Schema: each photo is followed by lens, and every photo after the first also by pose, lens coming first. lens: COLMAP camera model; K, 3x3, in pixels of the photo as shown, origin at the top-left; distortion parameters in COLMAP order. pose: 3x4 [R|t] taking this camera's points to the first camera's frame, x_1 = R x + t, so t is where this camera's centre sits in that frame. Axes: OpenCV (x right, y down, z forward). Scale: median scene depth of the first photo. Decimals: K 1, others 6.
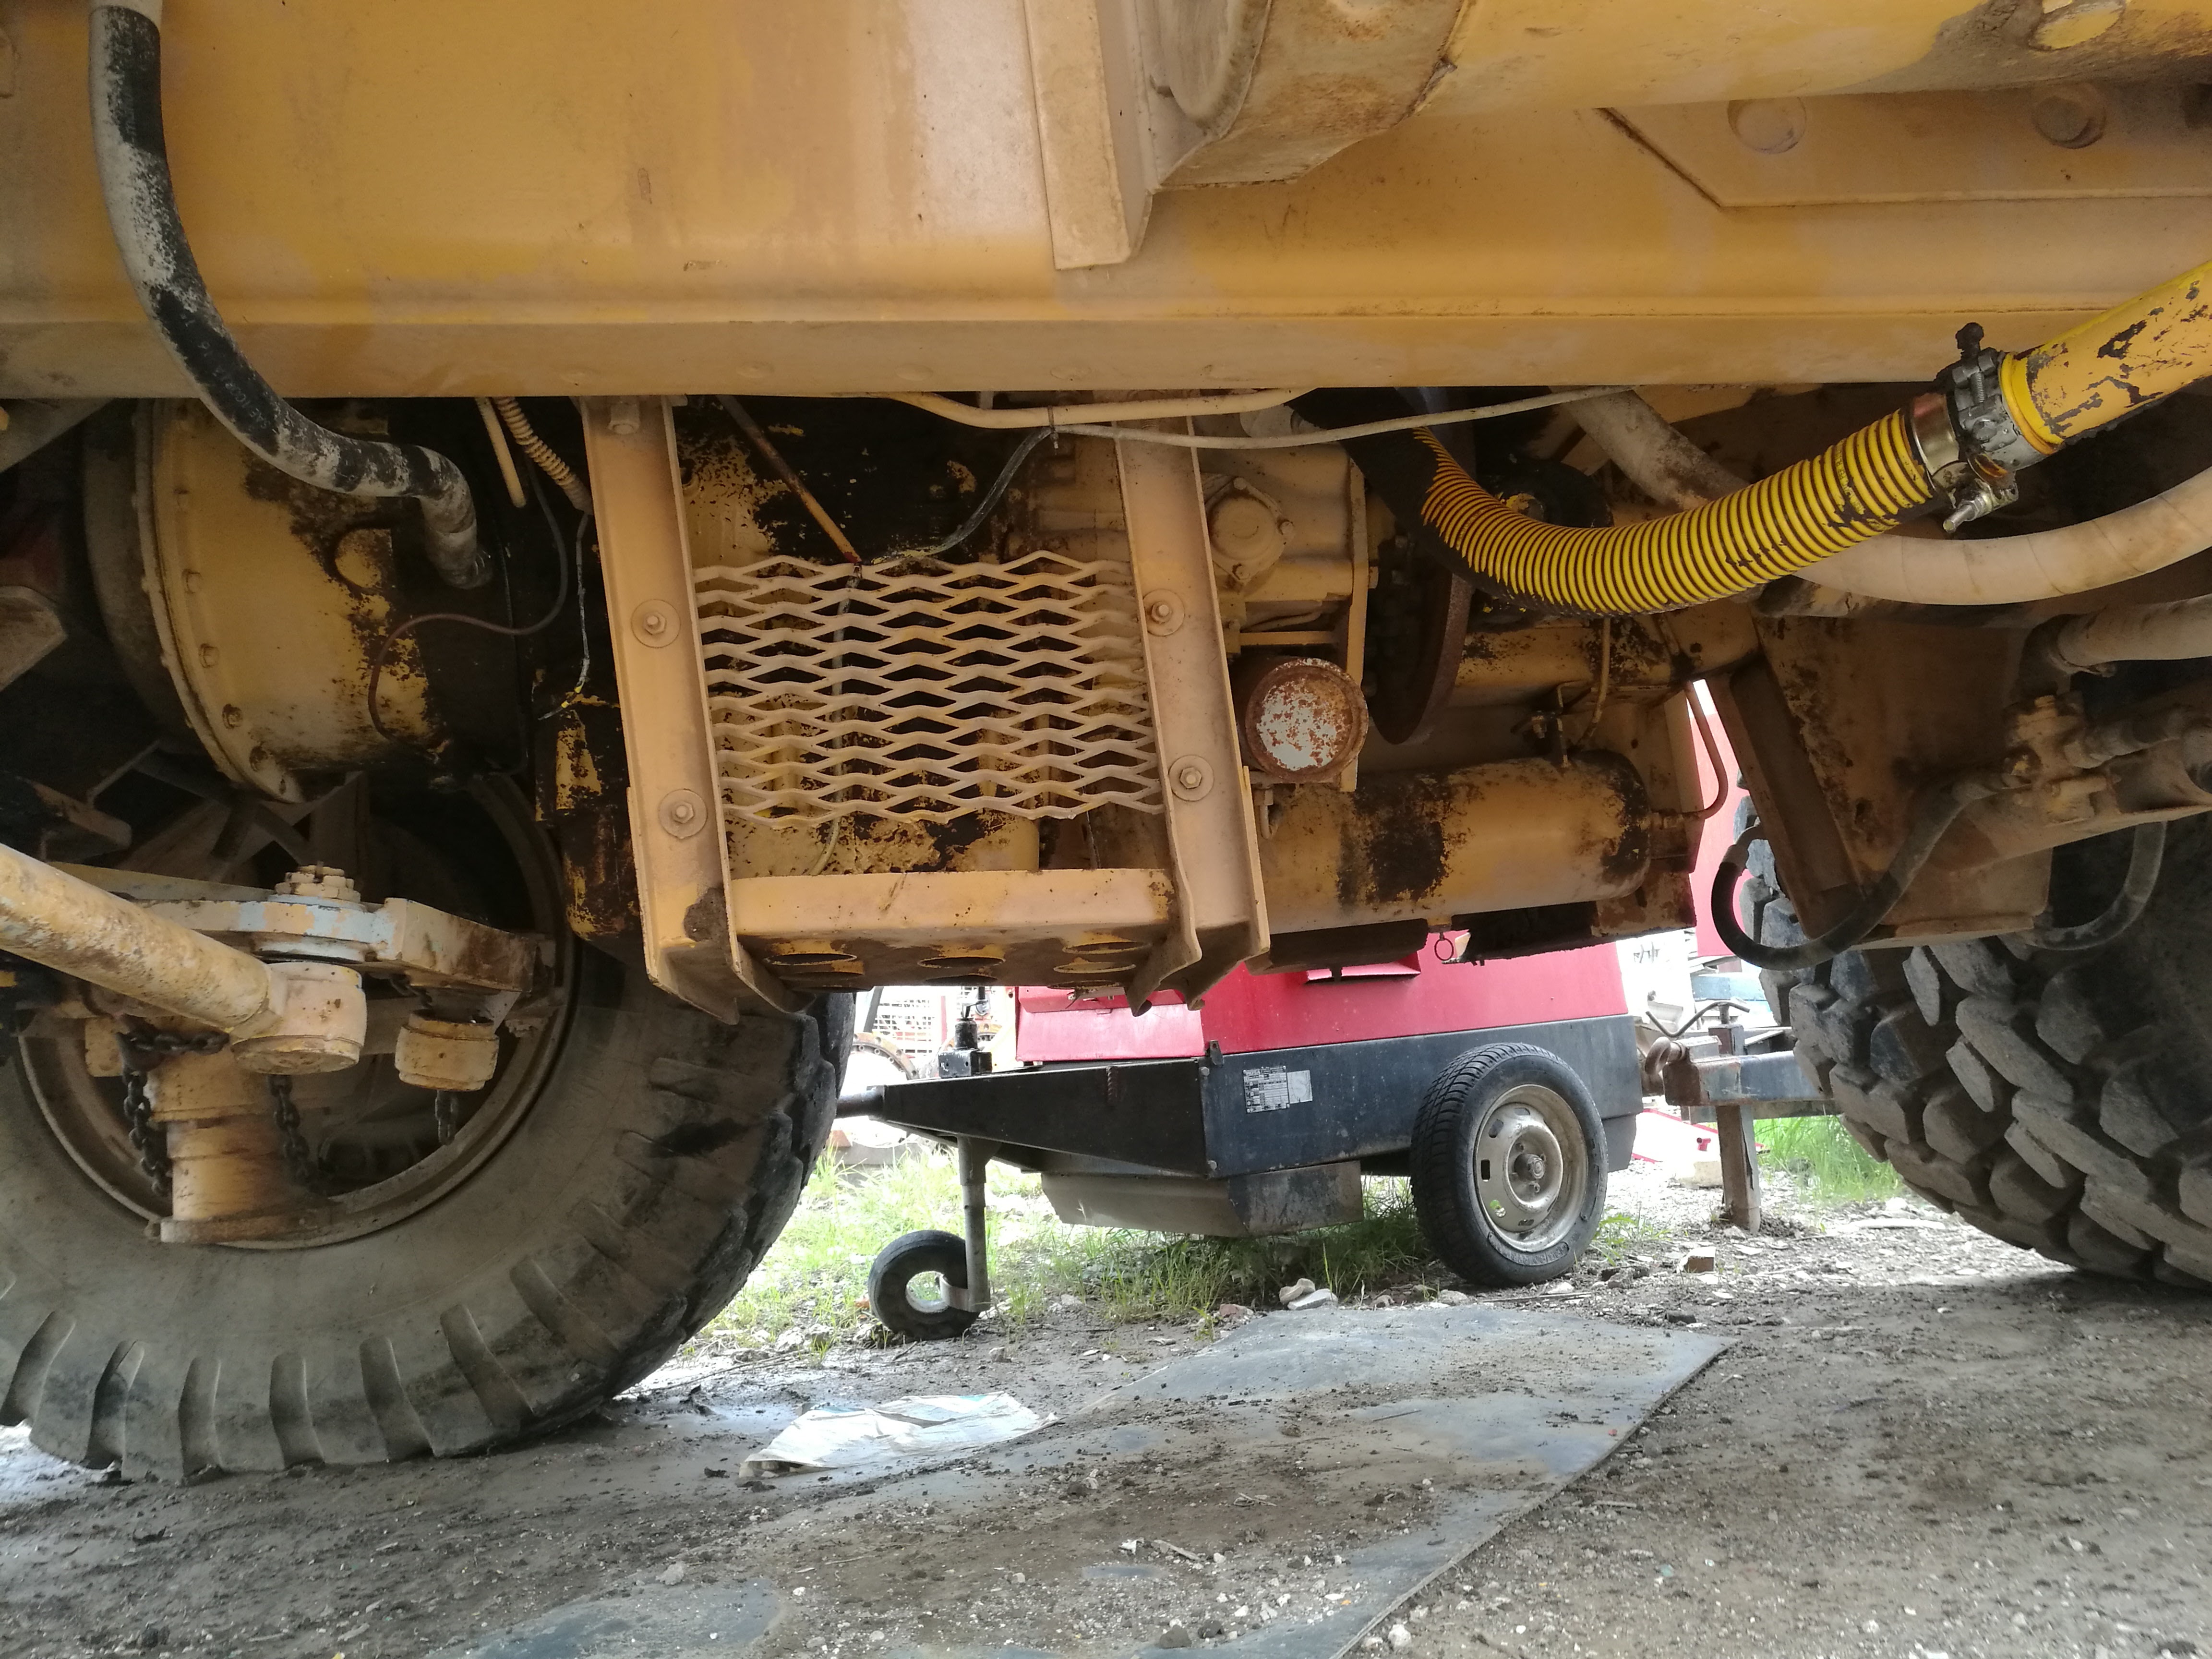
lens RADIAL K [[1742.7, 0, 1127.3], [0, 1742.7, 908.0], [0, 0, 1]] dist [-0.037562, 0.117837]
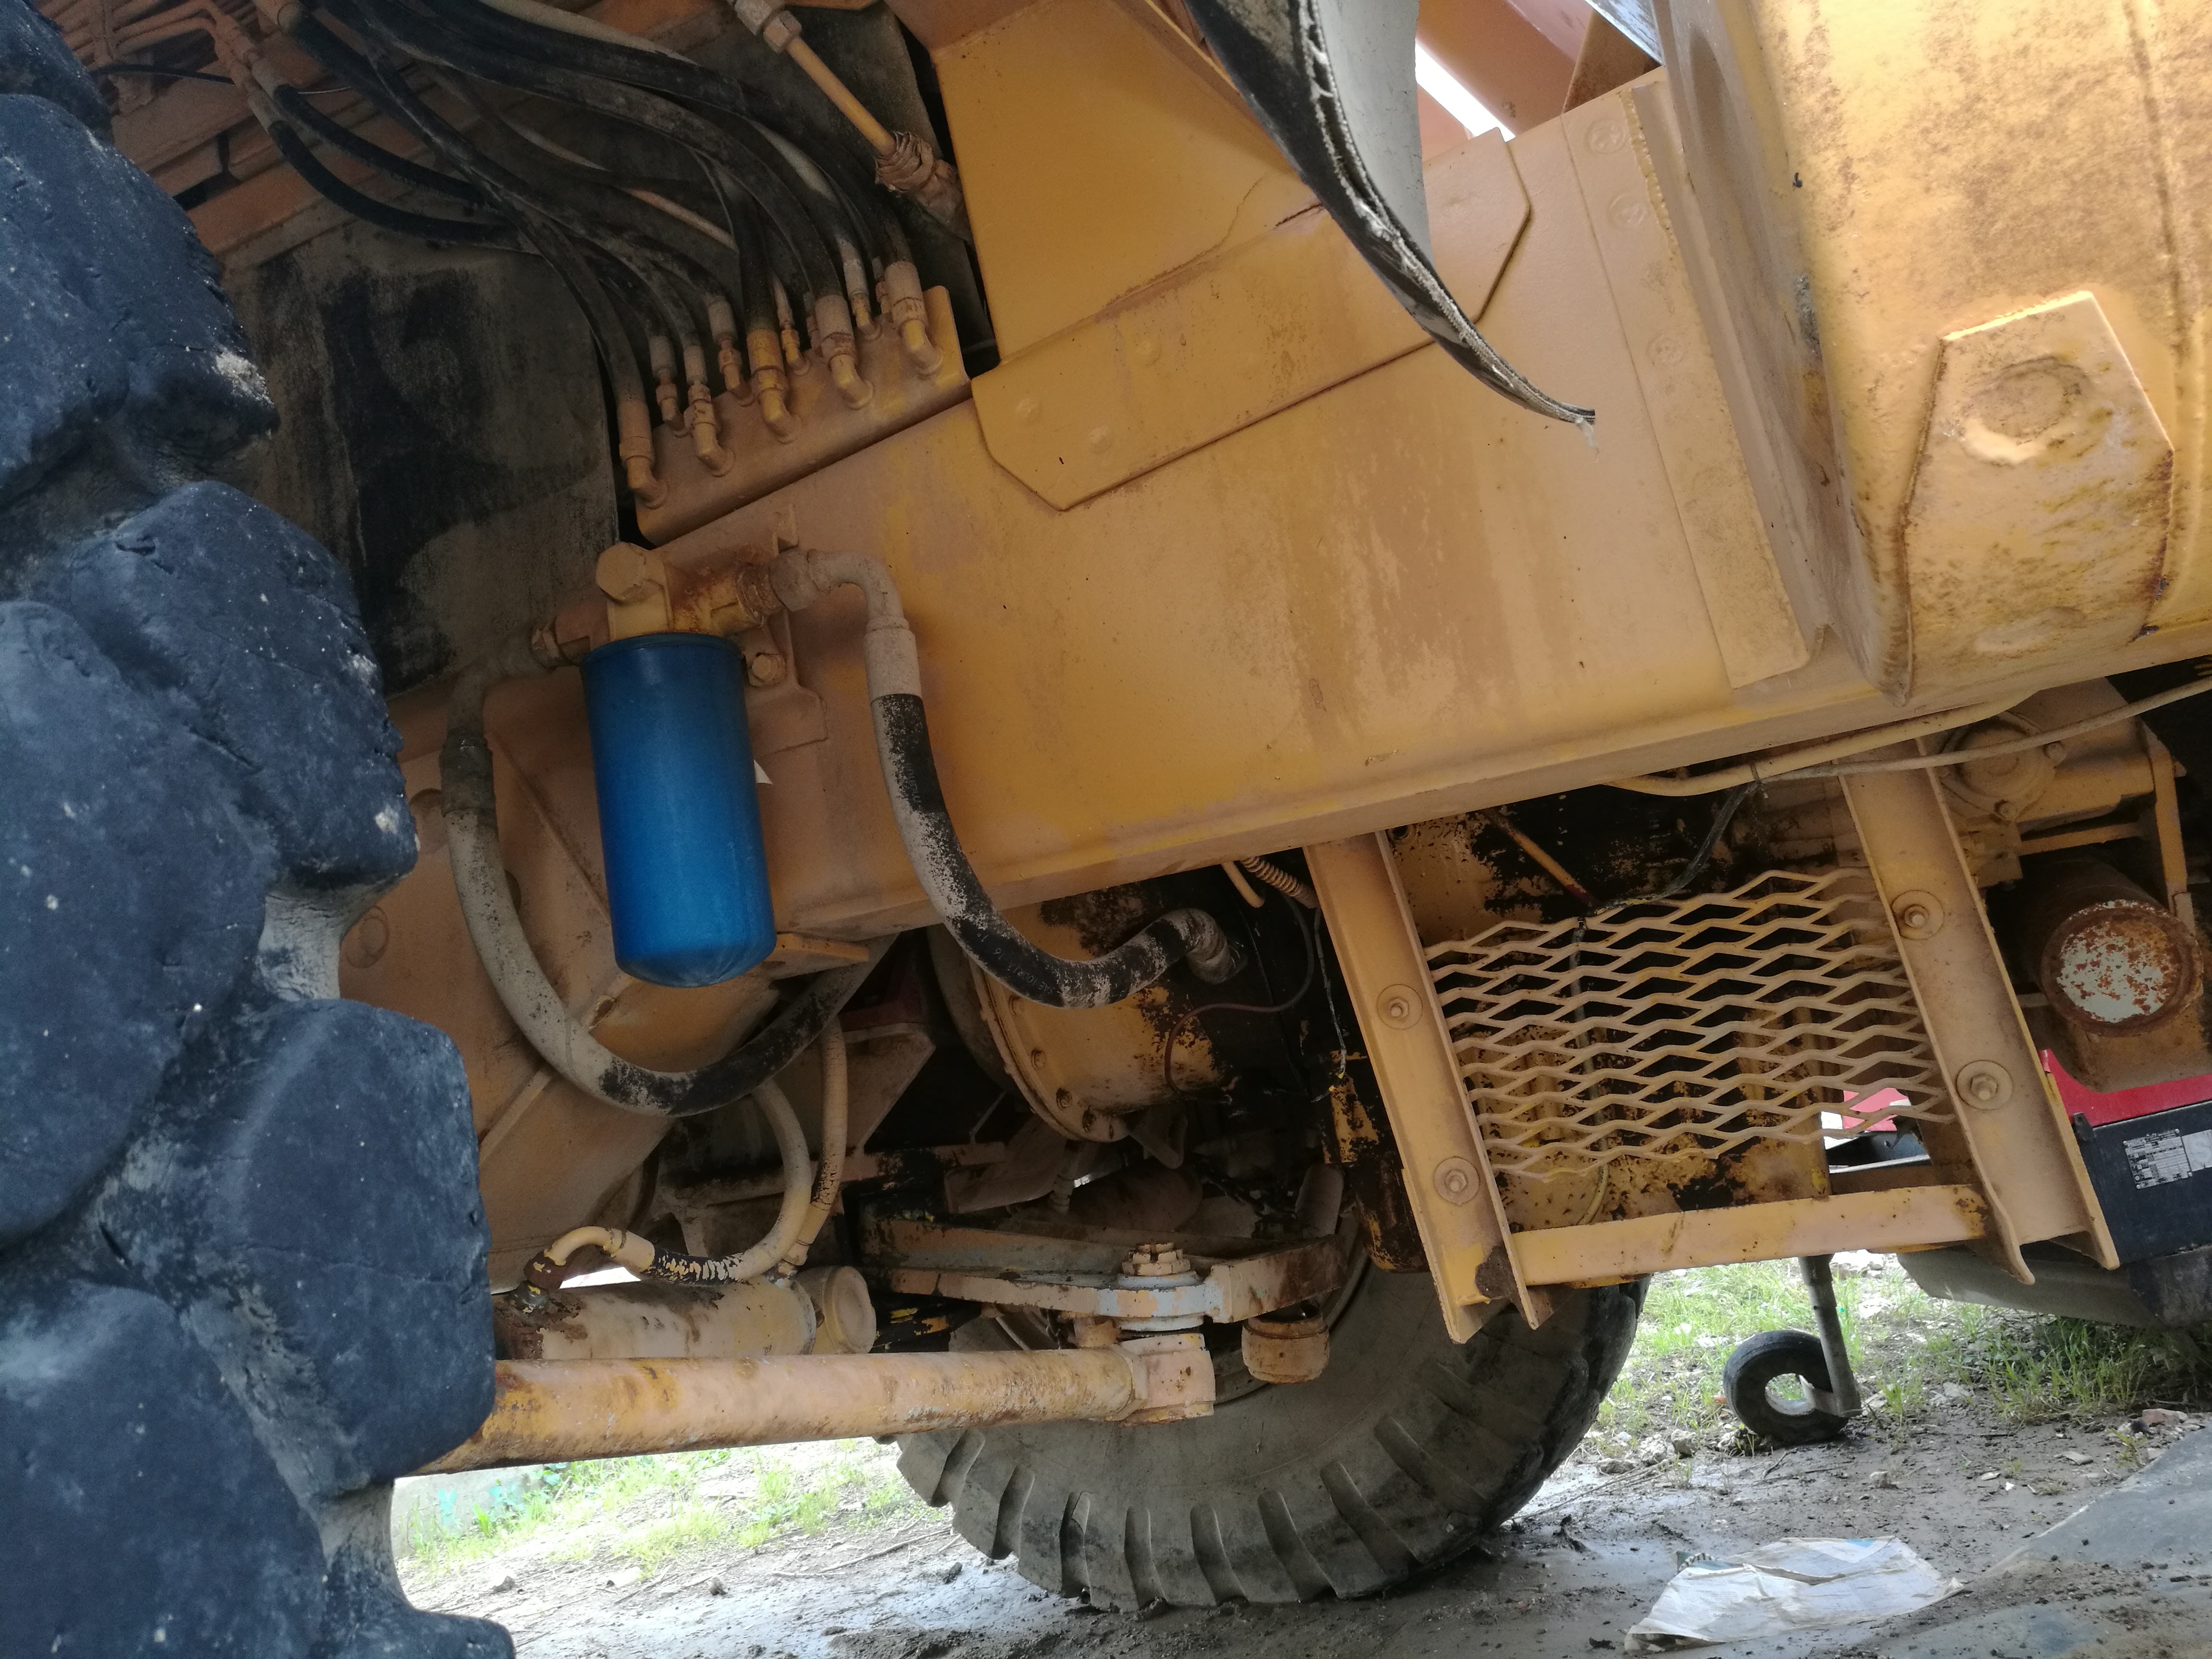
lens RADIAL K [[1742.7, 0, 1127.3], [0, 1742.7, 908.0], [0, 0, 1]] dist [-0.037562, 0.117837]
pose [[0.887339, -0.162399, -0.431573, 0.024827], [0.173873, 0.984682, -0.013039, -0.125608], [0.427080, -0.063469, 0.901984, -0.008778]]
